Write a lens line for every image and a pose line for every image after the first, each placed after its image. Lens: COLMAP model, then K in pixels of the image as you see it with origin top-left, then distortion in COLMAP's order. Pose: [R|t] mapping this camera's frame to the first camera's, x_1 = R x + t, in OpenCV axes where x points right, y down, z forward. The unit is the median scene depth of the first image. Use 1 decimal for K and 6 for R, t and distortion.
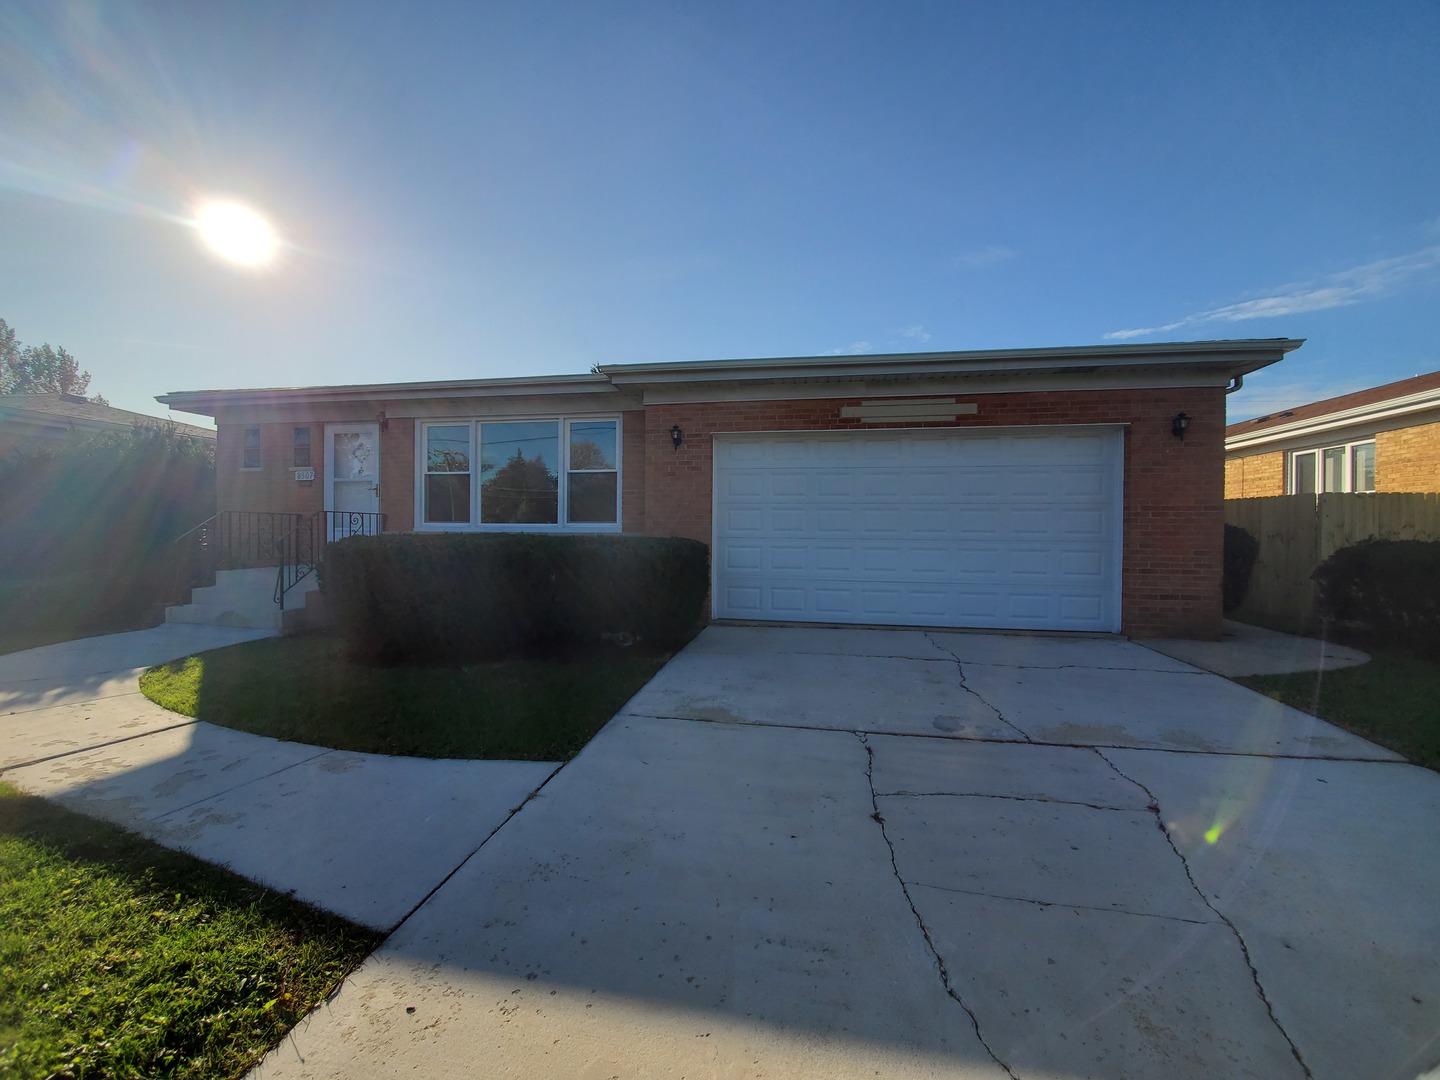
lens RADIAL K [[574.7, 0, 722.1], [0, 574.7, 543.3], [0, 0, 1]] dist [-0.003836, -0.009374]
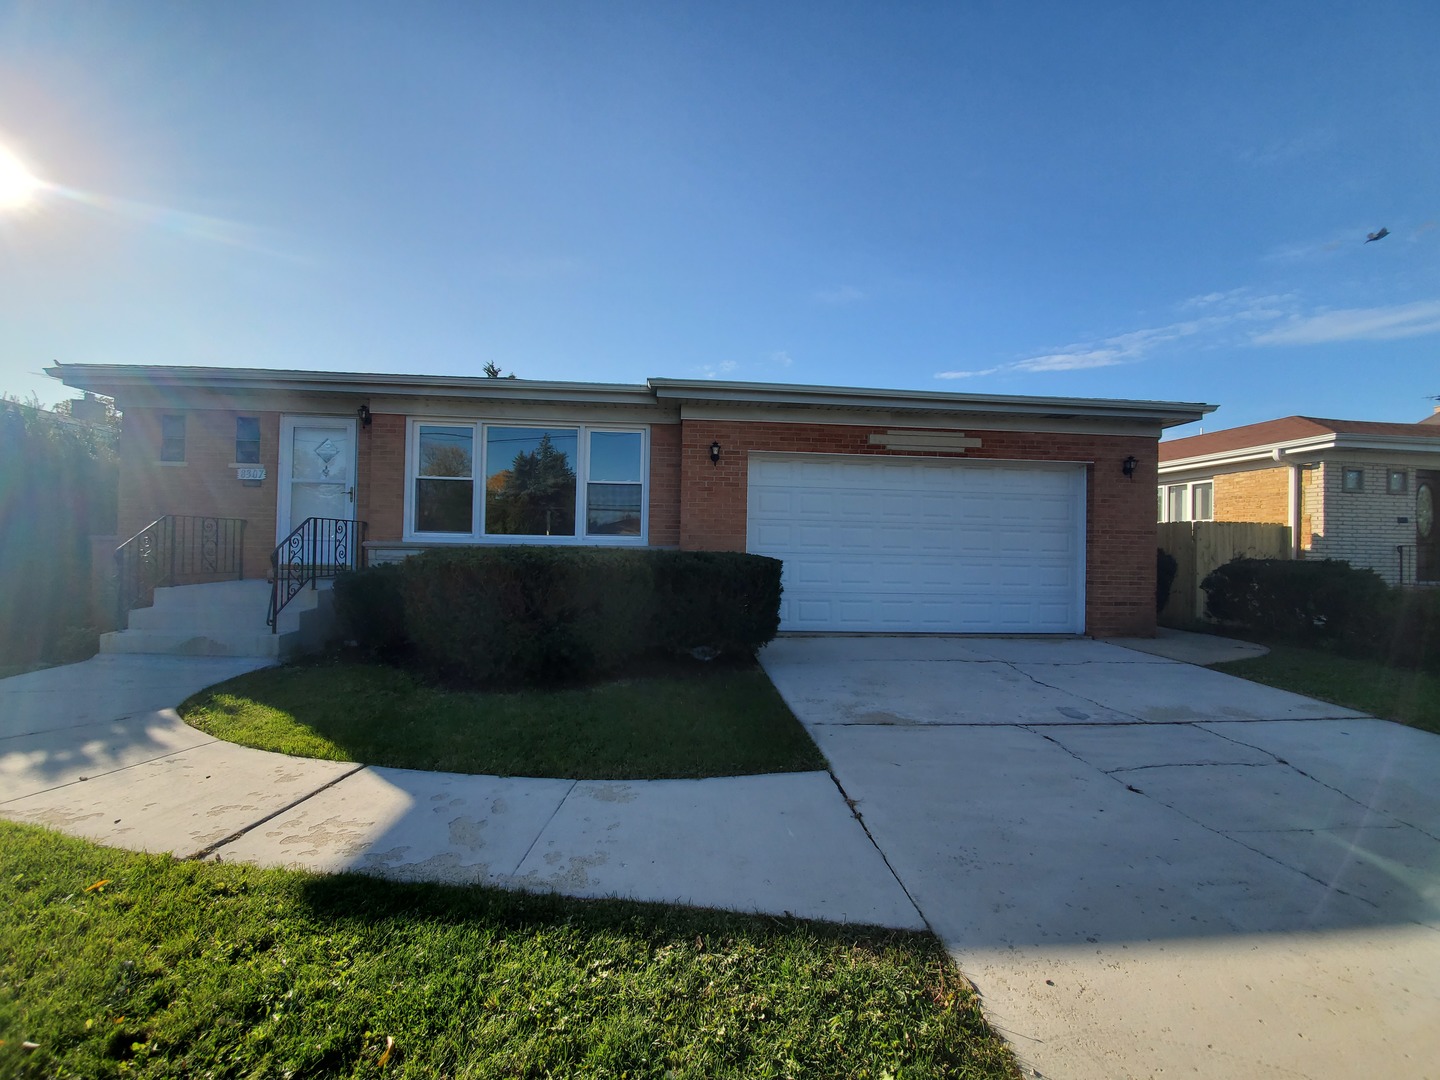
lens RADIAL K [[574.7, 0, 720.2], [0, 574.7, 545.0], [0, 0, 1]] dist [-0.003836, -0.009374]
pose [[0.968350, 0.011393, 0.249335, -0.345507], [-0.007348, 0.999826, -0.017148, -0.005148], [-0.249487, 0.014773, 0.968266, 0.013687]]
